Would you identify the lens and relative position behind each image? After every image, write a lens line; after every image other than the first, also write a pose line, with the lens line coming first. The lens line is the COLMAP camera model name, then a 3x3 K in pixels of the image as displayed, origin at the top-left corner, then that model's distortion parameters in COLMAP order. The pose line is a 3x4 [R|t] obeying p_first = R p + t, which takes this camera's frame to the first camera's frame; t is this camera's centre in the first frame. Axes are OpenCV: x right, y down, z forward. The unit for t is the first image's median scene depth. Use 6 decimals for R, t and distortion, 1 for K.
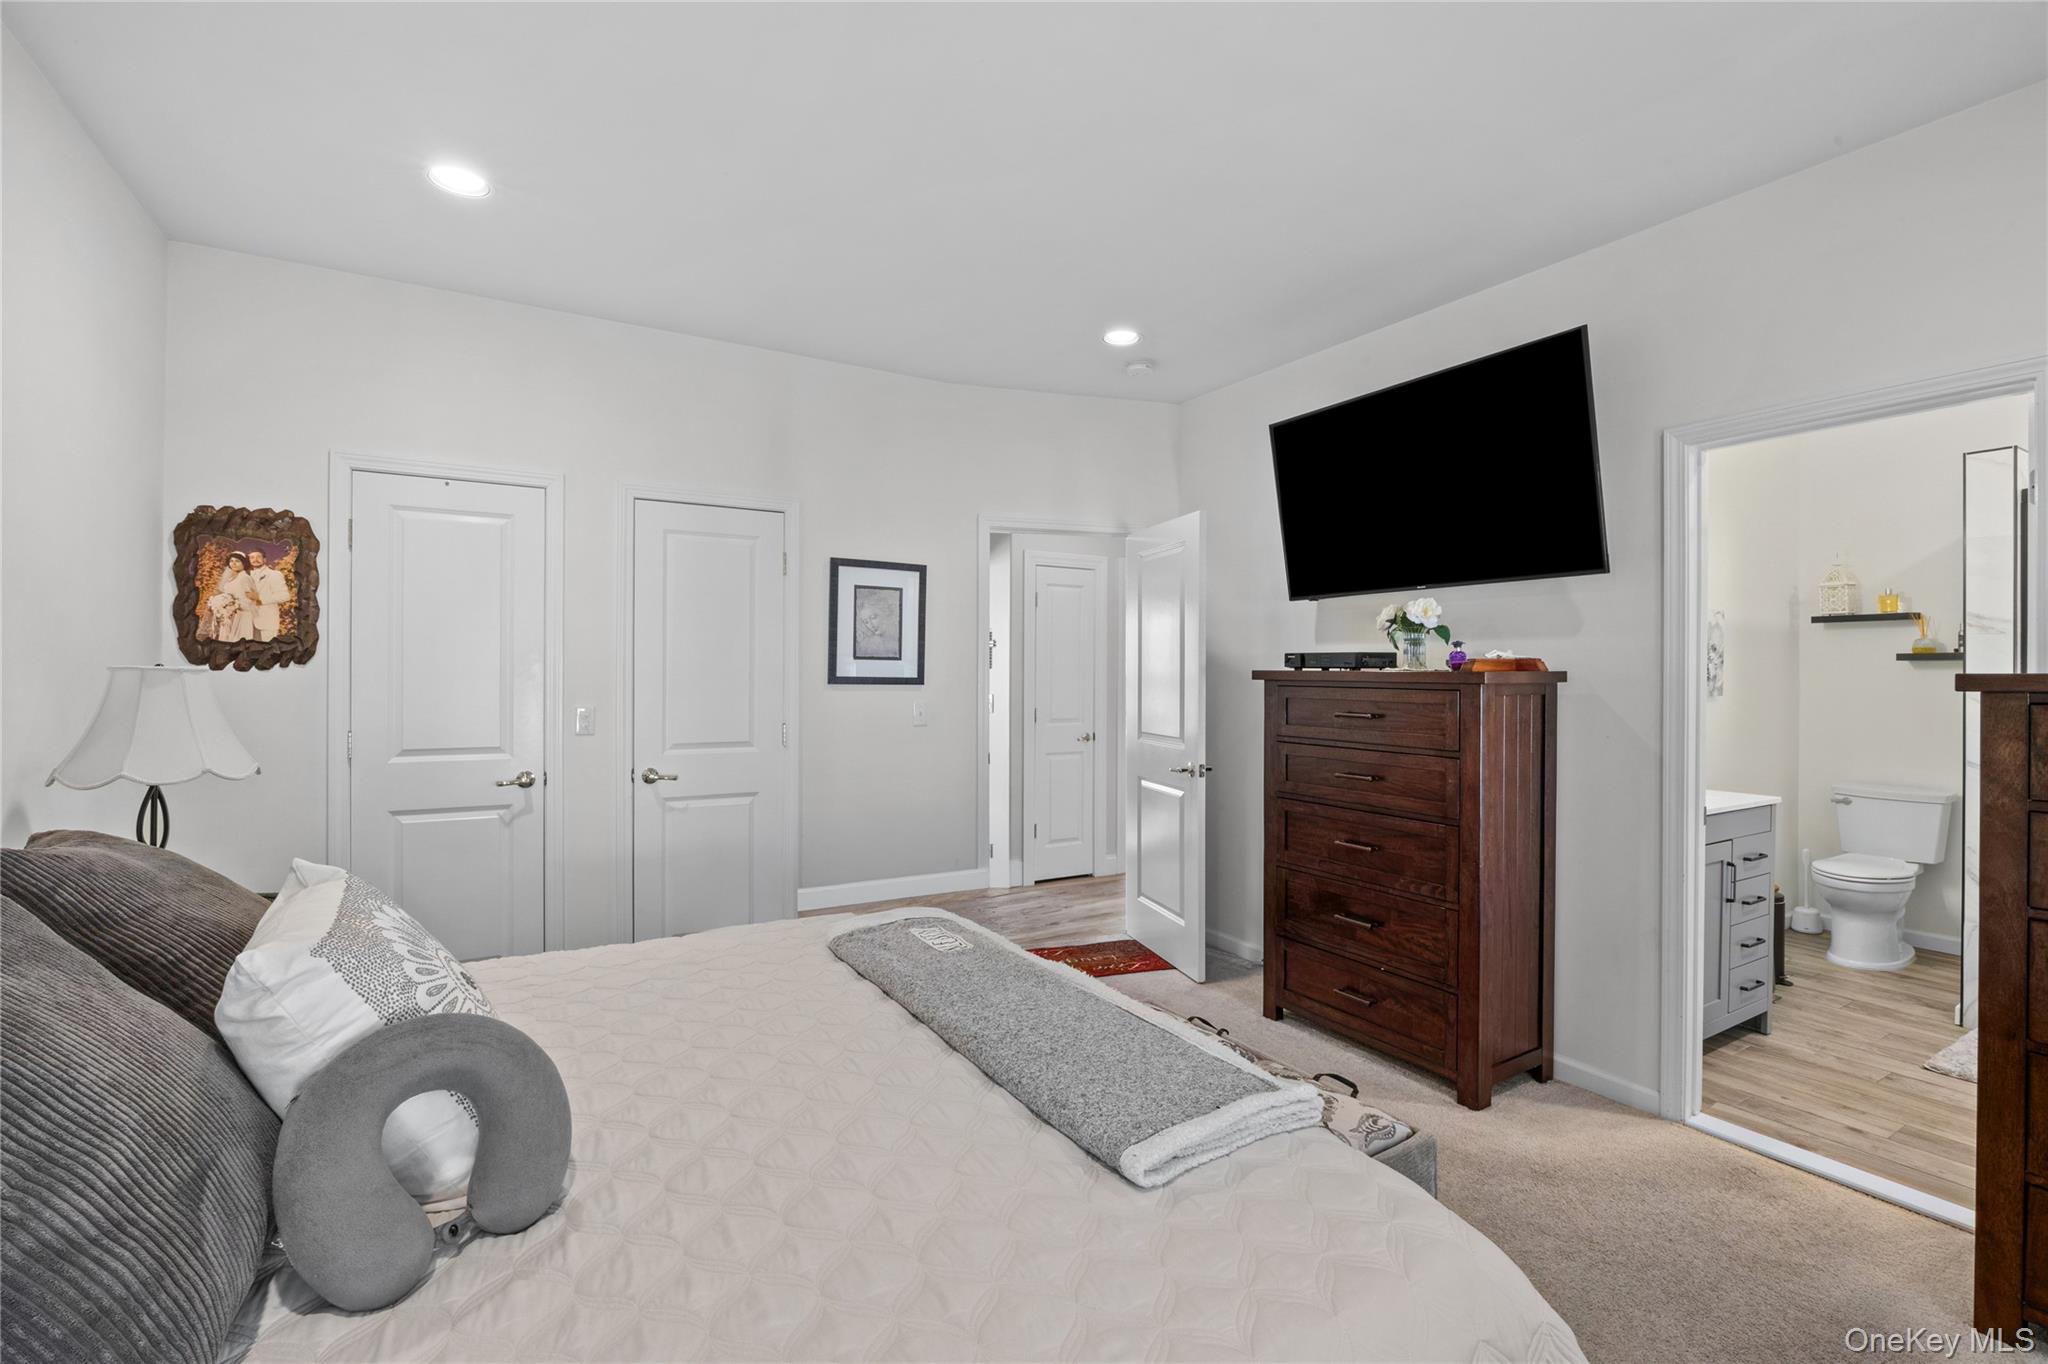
lens RADIAL K [[898.3, 0, 1025.8], [0, 898.3, 675.4], [0, 0, 1]] dist [-0.020515, 0.003038]
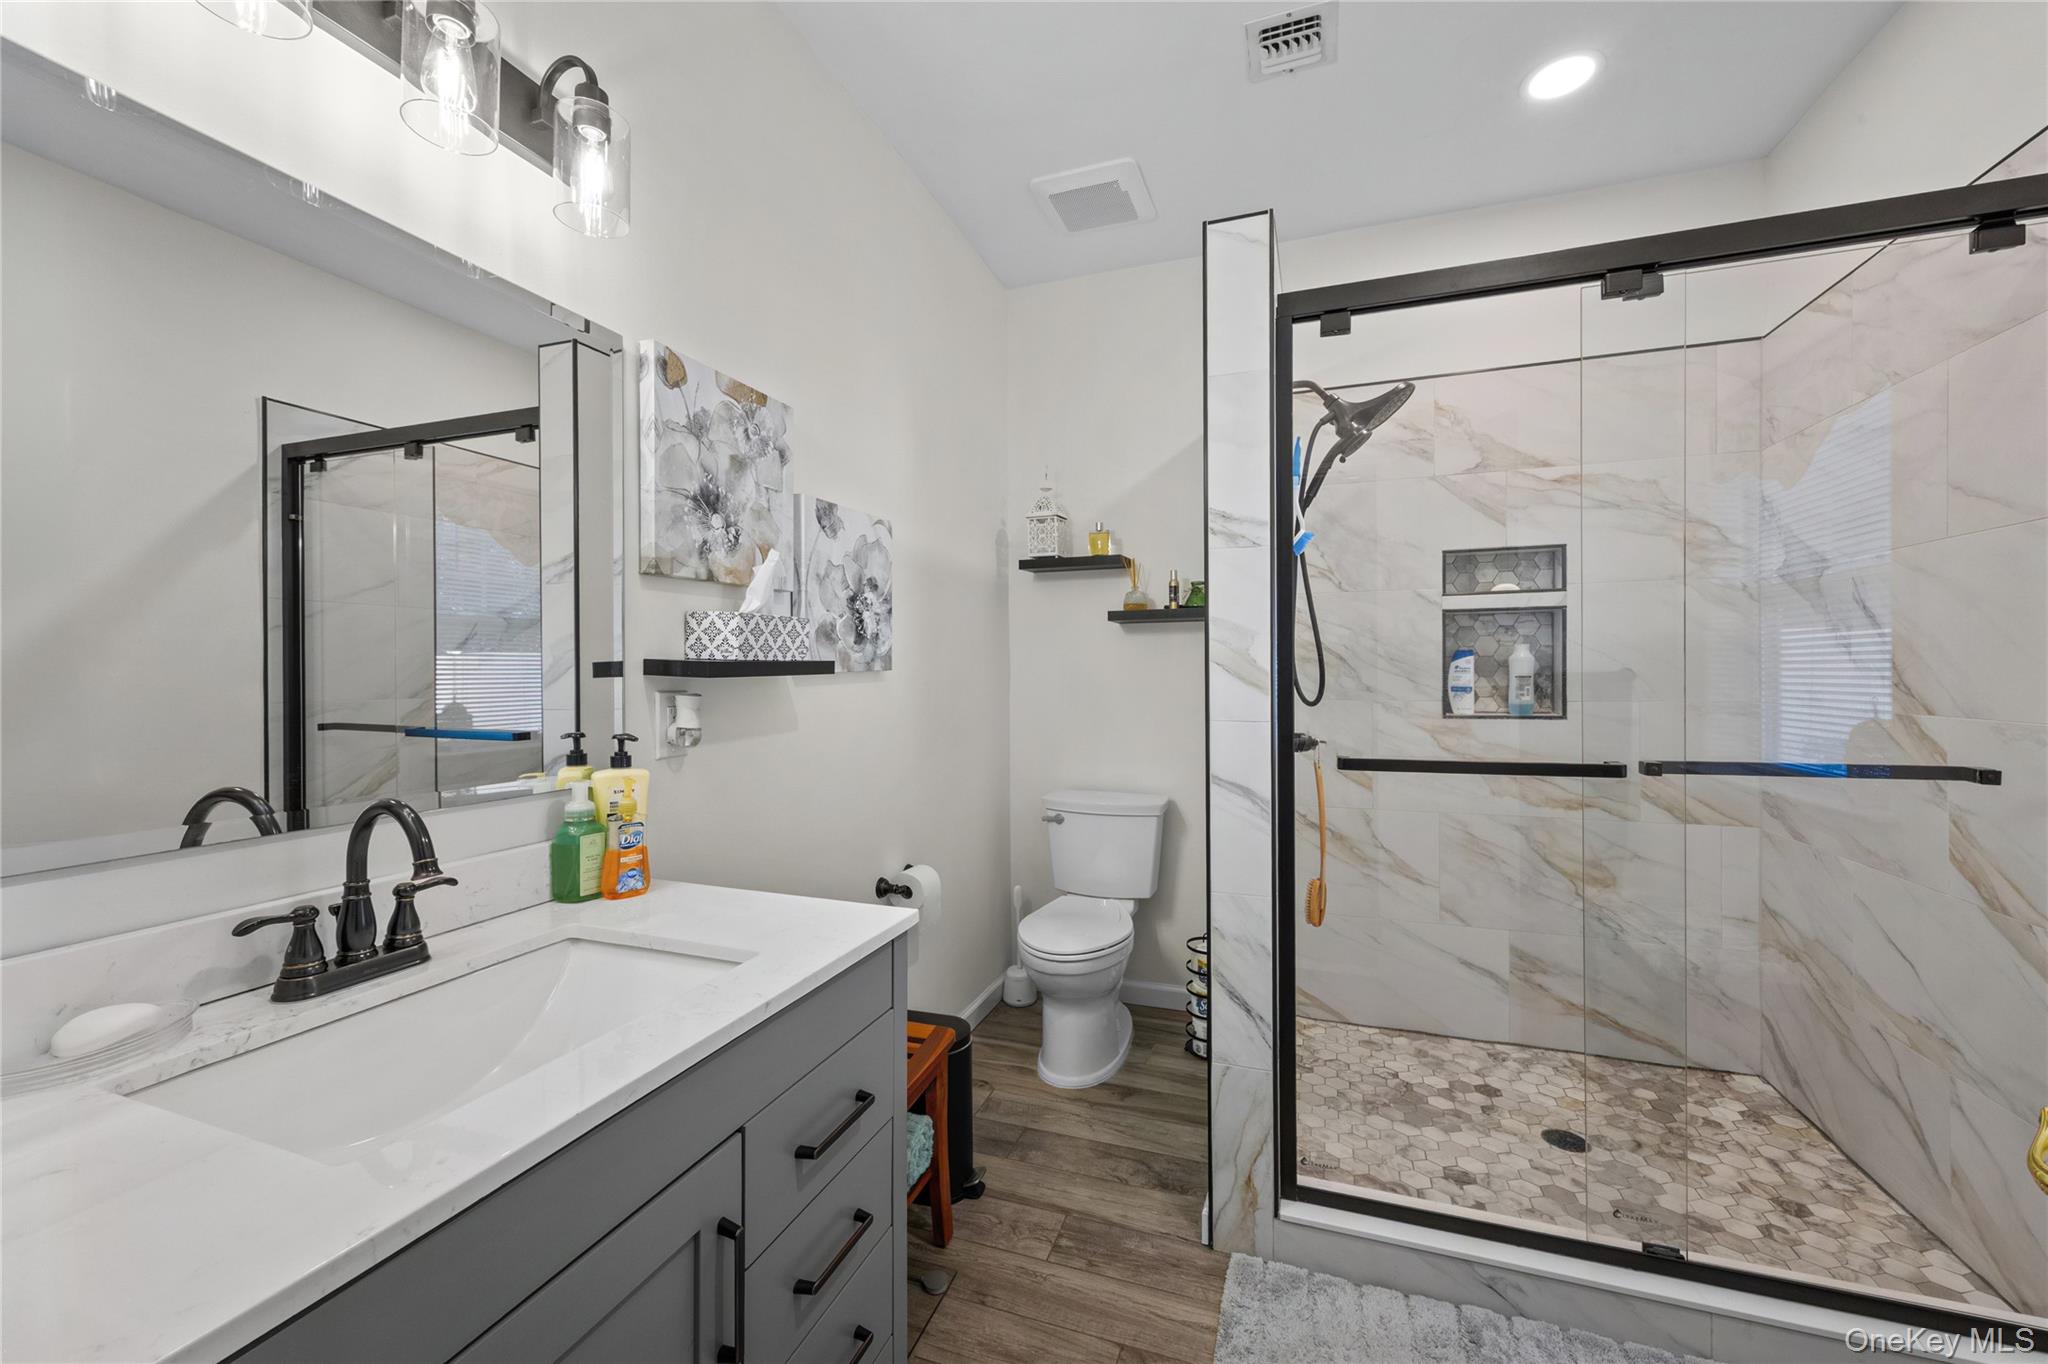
lens RADIAL K [[820.3, 0, 1020.2], [0, 820.3, 677.4], [0, 0, 1]] dist [0.012562, -0.000499]
pose [[0.771304, -0.013174, 0.636331, 0.511719], [0.009534, 0.999913, 0.009145, 0.023504], [-0.636396, -0.000986, 0.771362, 0.537383]]
